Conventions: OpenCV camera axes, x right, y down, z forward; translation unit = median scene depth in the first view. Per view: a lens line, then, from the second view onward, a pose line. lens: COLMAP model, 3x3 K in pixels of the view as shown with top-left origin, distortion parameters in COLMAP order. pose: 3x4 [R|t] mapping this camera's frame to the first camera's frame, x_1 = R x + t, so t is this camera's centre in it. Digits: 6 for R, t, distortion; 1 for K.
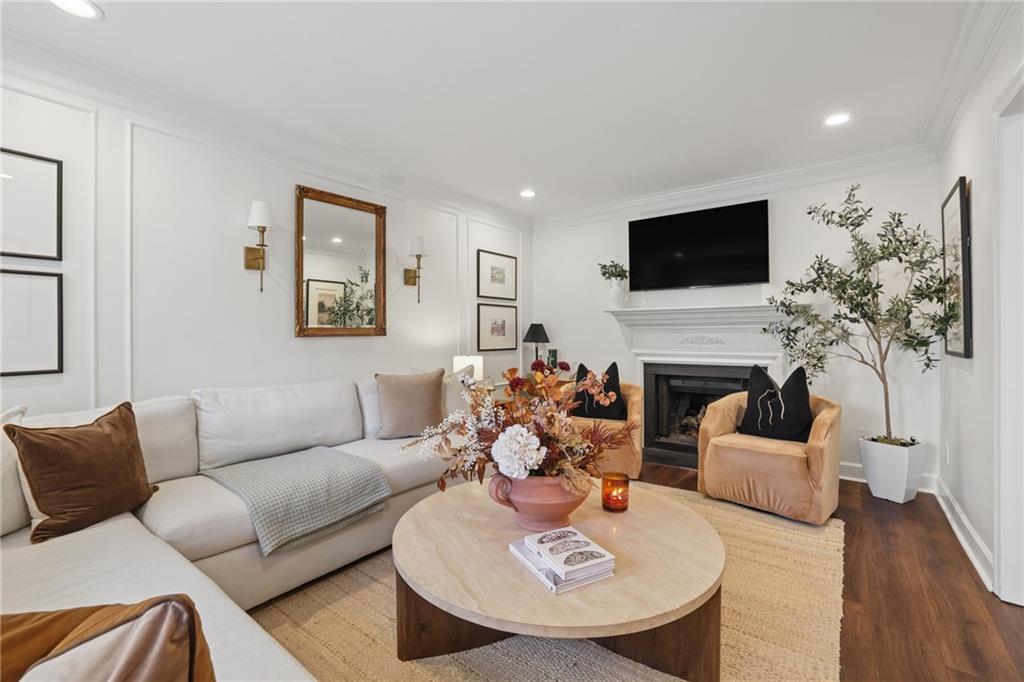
lens RADIAL K [[455.8, 0, 512.0], [0, 455.8, 341.0], [0, 0, 1]] dist [-0.000432, 0.000221]
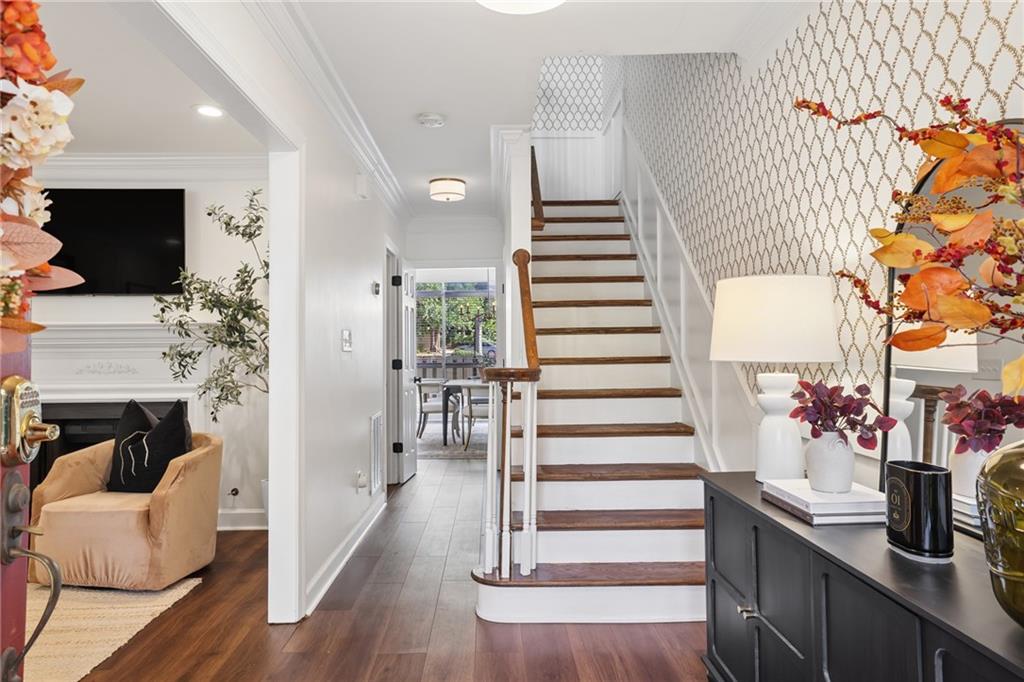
lens RADIAL K [[687.8, 0, 512.0], [0, 687.8, 341.0], [0, 0, 1]] dist [0.025869, 0.000294]
pose [[0.787739, 0.011225, 0.615907, 0.374694], [0.012962, 0.999311, -0.034791, 0.001804], [-0.615873, 0.035389, 0.787050, -0.388091]]
